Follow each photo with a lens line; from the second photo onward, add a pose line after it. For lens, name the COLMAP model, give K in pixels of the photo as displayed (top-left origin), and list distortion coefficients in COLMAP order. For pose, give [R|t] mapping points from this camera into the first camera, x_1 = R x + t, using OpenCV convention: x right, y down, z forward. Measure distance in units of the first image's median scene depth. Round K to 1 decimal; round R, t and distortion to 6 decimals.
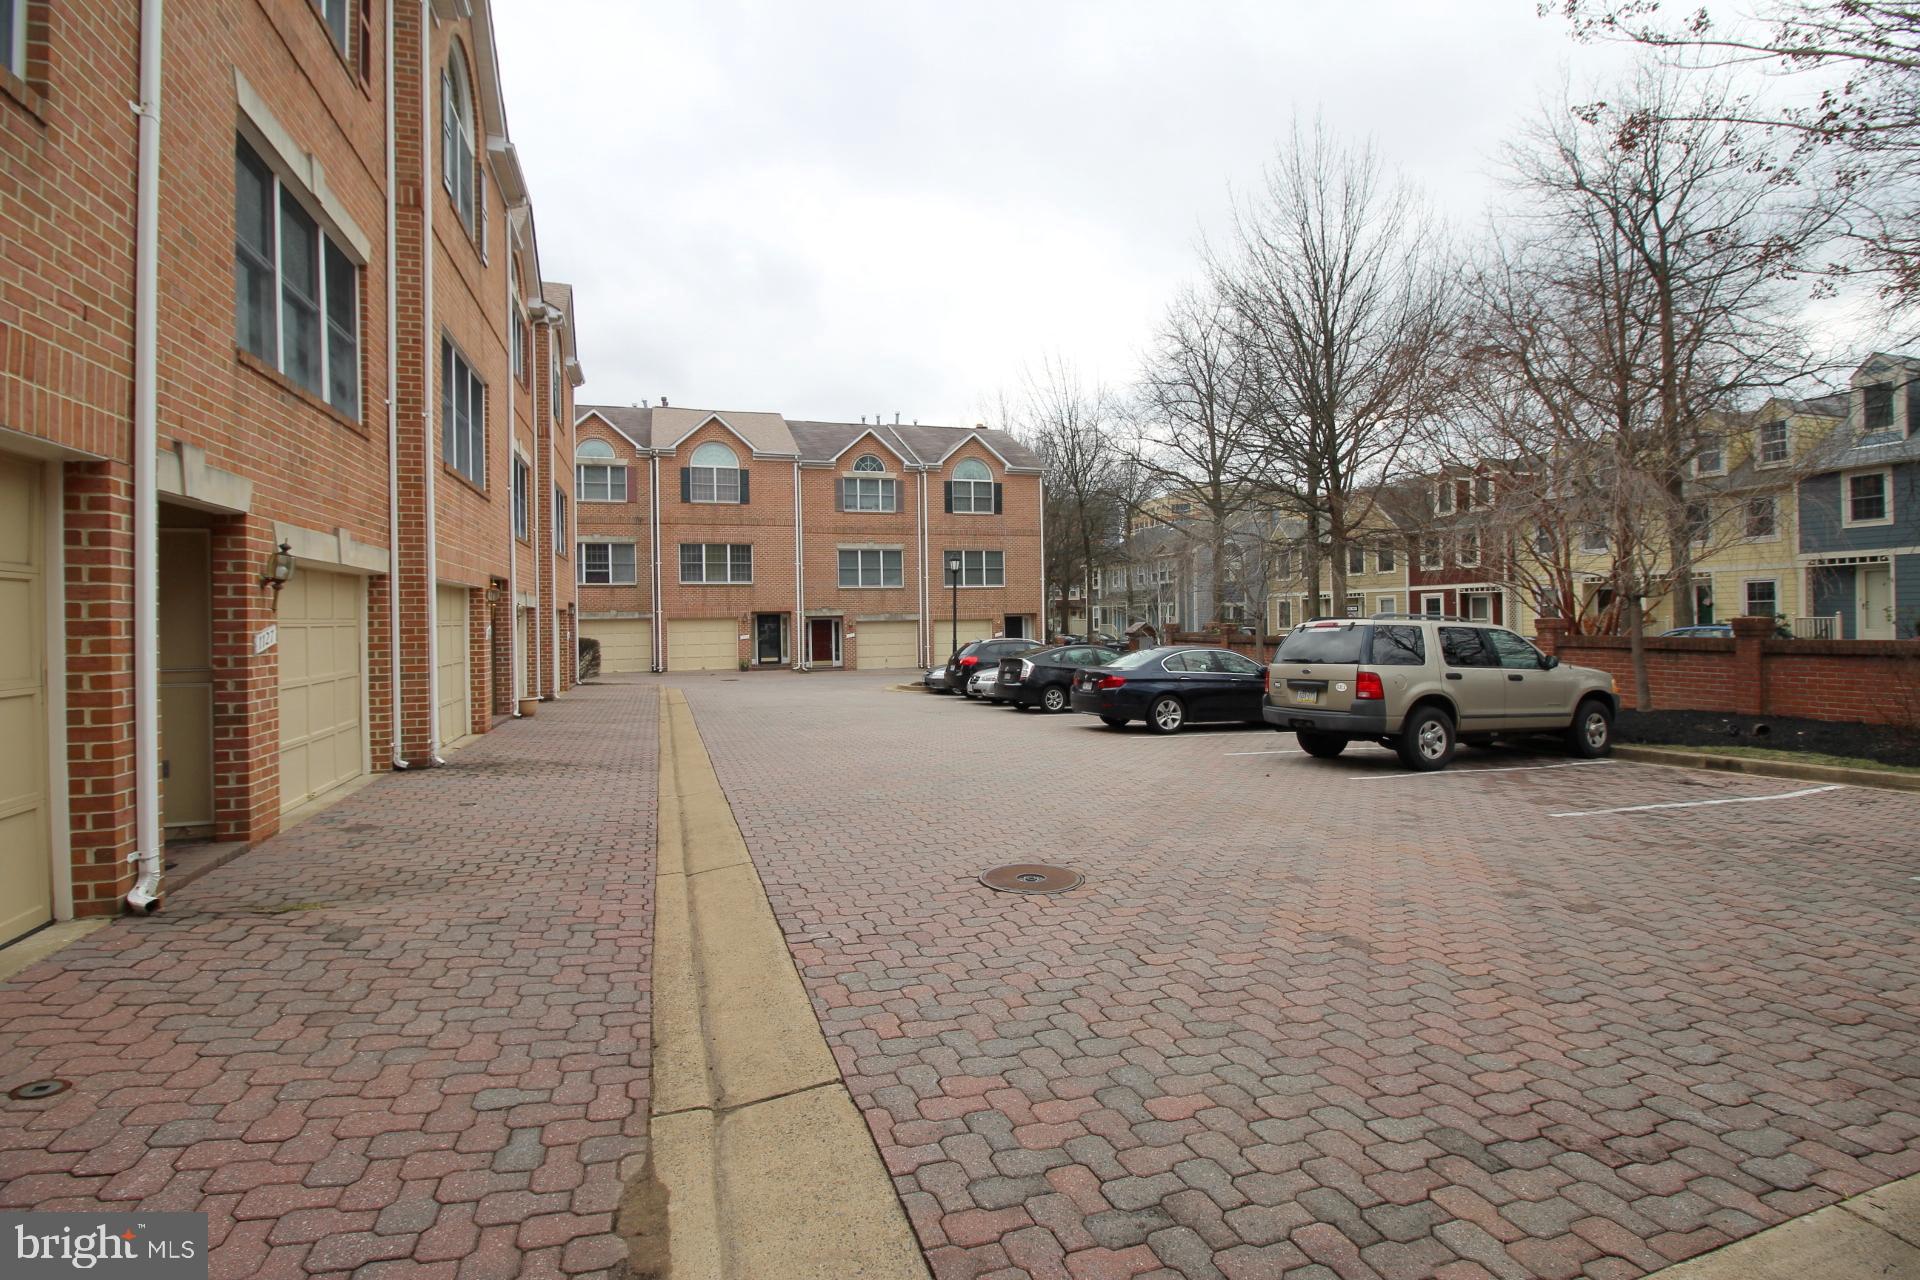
lens RADIAL K [[896.2, 0, 939.8], [0, 896.2, 624.7], [0, 0, 1]] dist [0.001320, -0.013437]
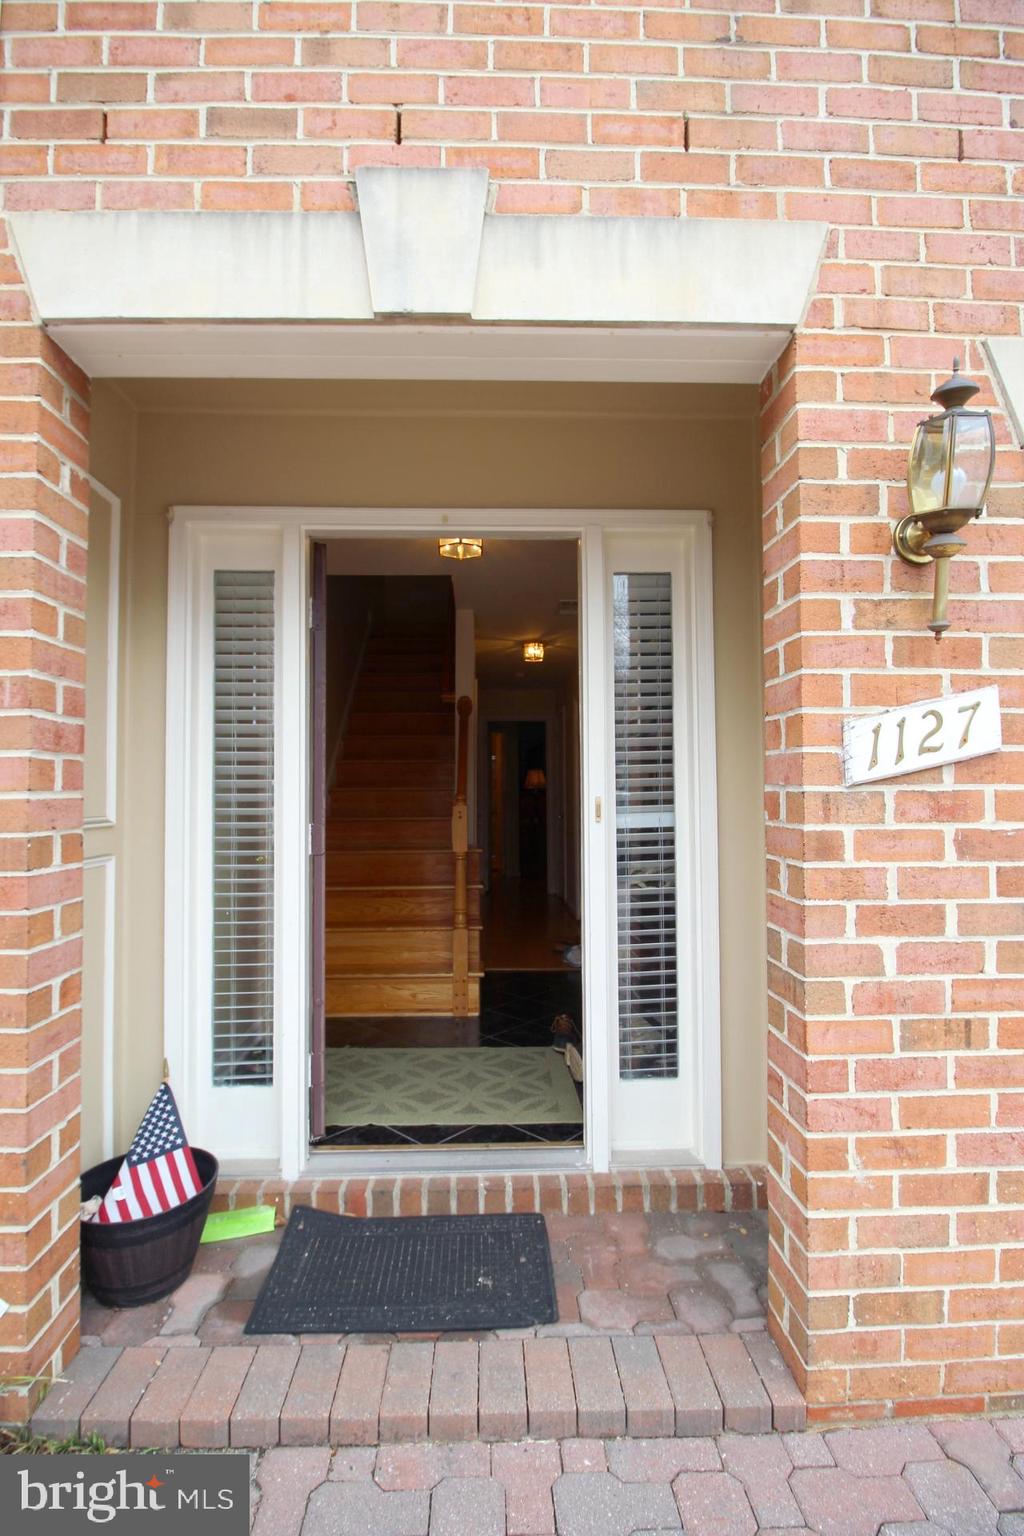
lens RADIAL K [[708.1, 0, 512.0], [0, 708.1, 768.0], [0, 0, 1]] dist [0.001571, -0.014509]
pose [[-0.261147, -0.023365, -0.965016, -0.485832], [0.003051, 0.999682, -0.025030, 0.031962], [0.965294, -0.009481, -0.260993, 0.912001]]
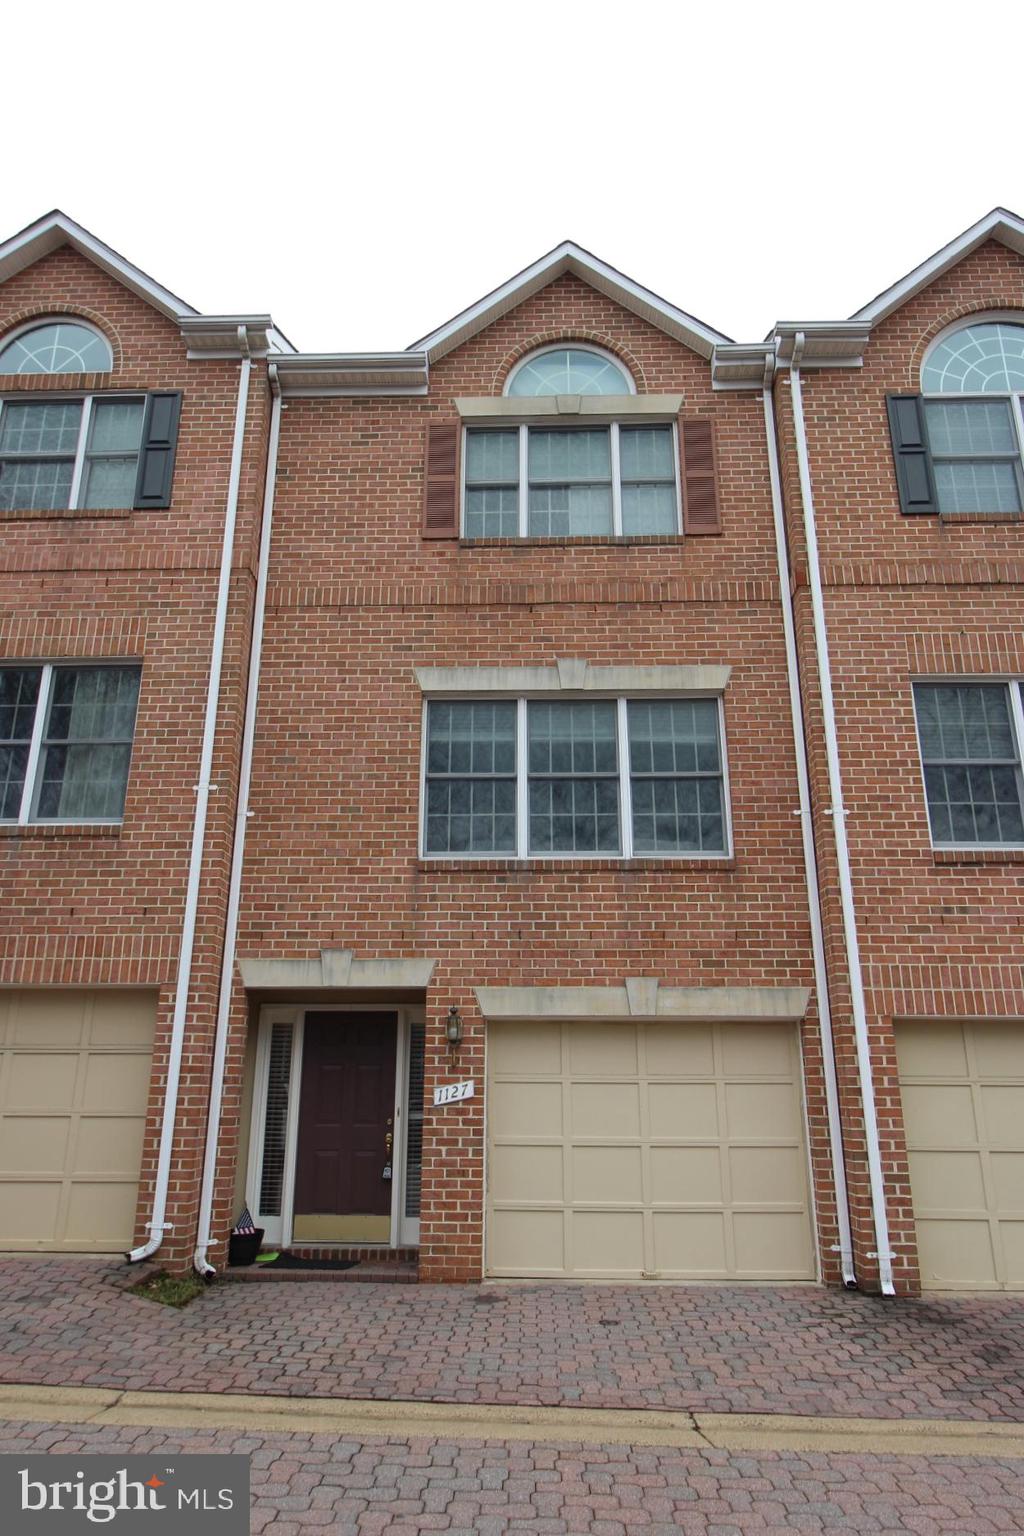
lens RADIAL K [[987.8, 0, 512.0], [0, 987.8, 768.0], [0, 0, 1]] dist [0.000657, -0.000776]
pose [[-0.324461, -0.280229, -0.903436, 0.500305], [-0.004719, 0.955576, -0.294706, -0.008924], [0.945887, -0.091357, -0.311369, 1.485533]]
